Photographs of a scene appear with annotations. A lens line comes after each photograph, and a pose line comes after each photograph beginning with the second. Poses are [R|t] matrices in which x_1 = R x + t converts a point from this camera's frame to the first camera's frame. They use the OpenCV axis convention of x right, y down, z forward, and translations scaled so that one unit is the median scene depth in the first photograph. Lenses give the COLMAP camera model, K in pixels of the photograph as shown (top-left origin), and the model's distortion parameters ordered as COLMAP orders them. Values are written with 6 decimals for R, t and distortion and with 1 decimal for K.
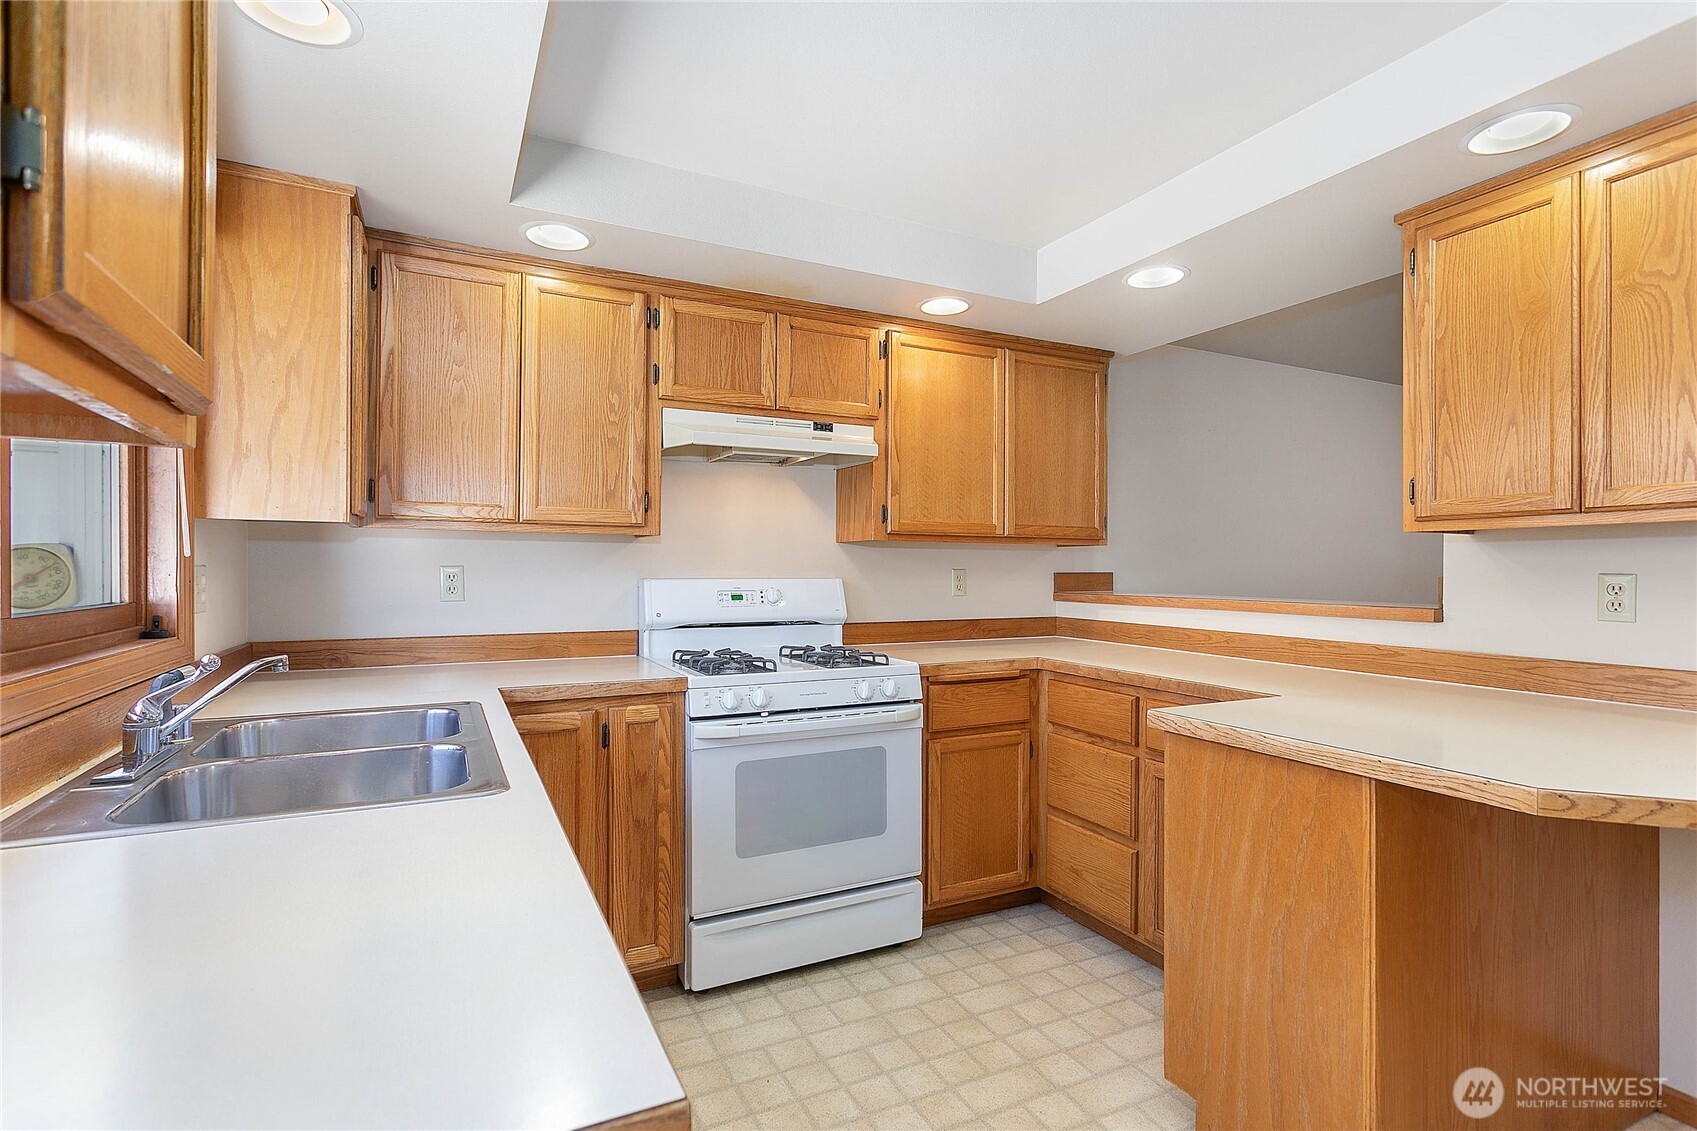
lens RADIAL K [[806.4, 0, 839.6], [0, 806.4, 569.0], [0, 0, 1]] dist [0.001240, 0.002701]
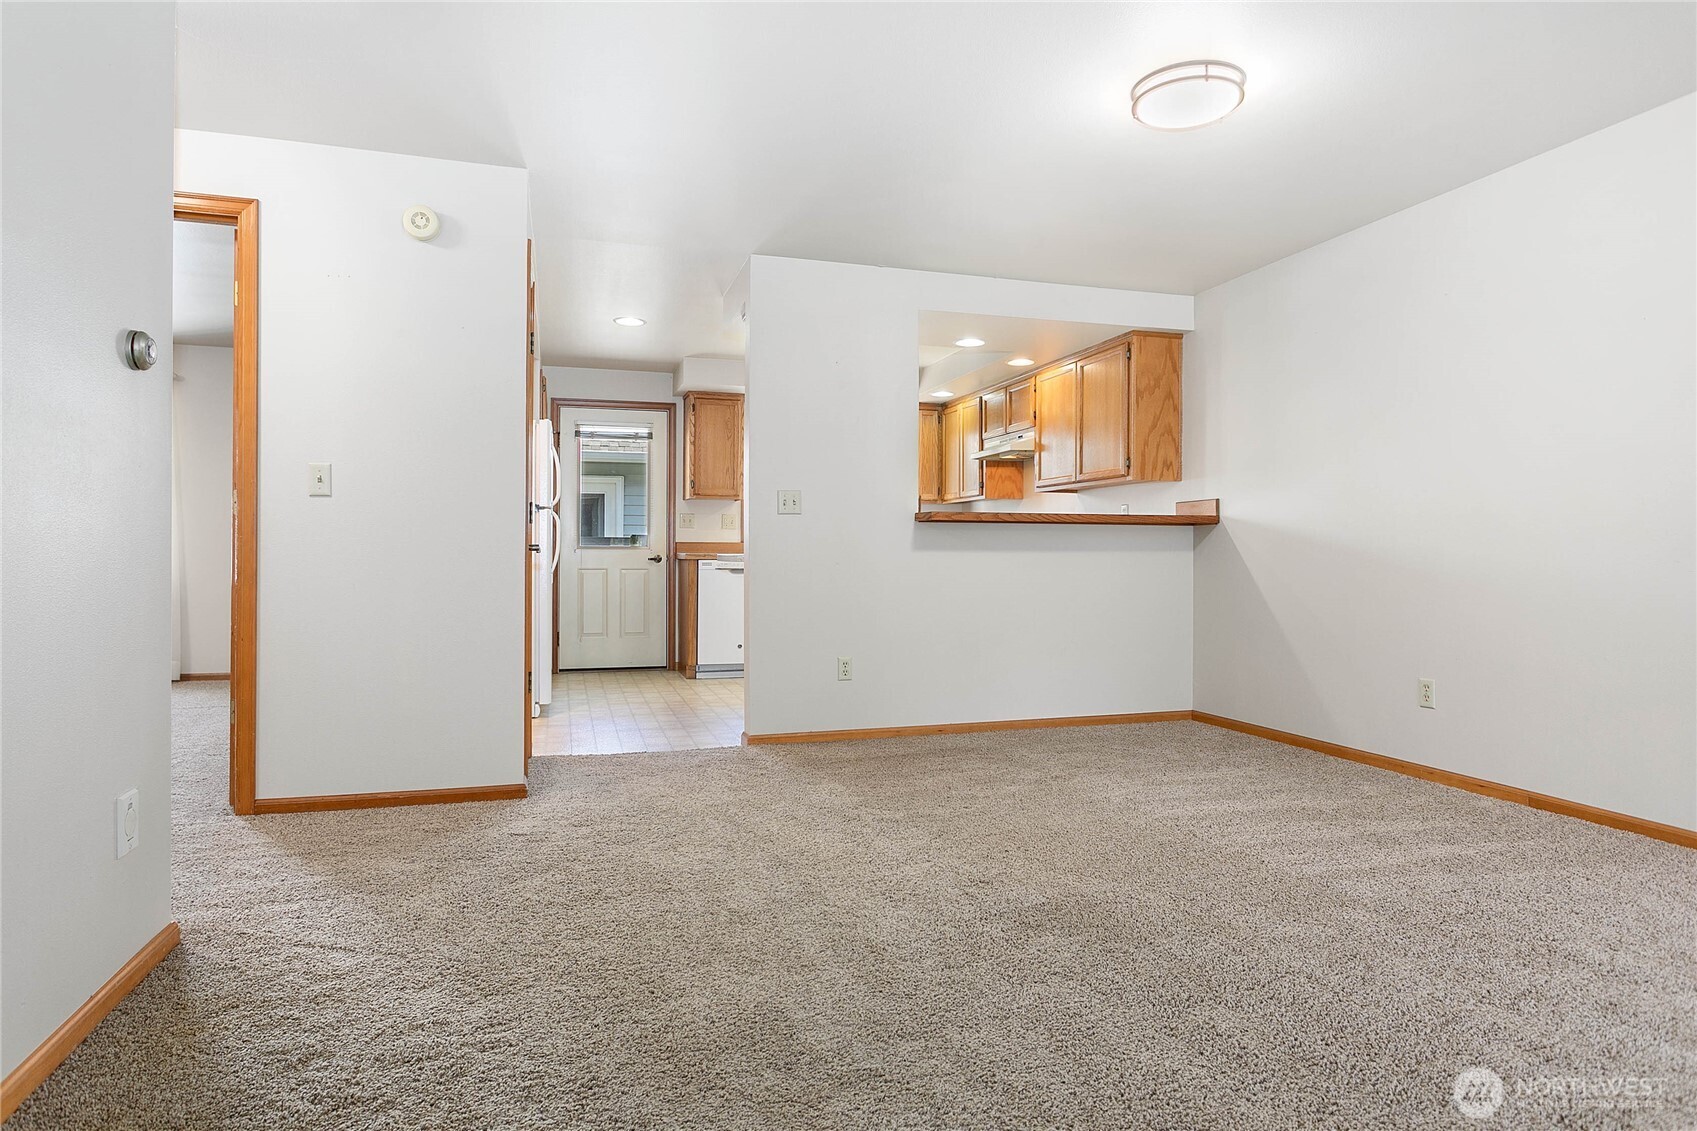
lens RADIAL K [[949.6, 0, 842.4], [0, 949.6, 549.7], [0, 0, 1]] dist [-0.005595, -0.000859]
pose [[-0.165457, -0.007552, -0.986188, 2.534083], [-0.003946, 0.999968, -0.006995, 0.124821], [0.986209, 0.002734, -0.165481, 1.055655]]
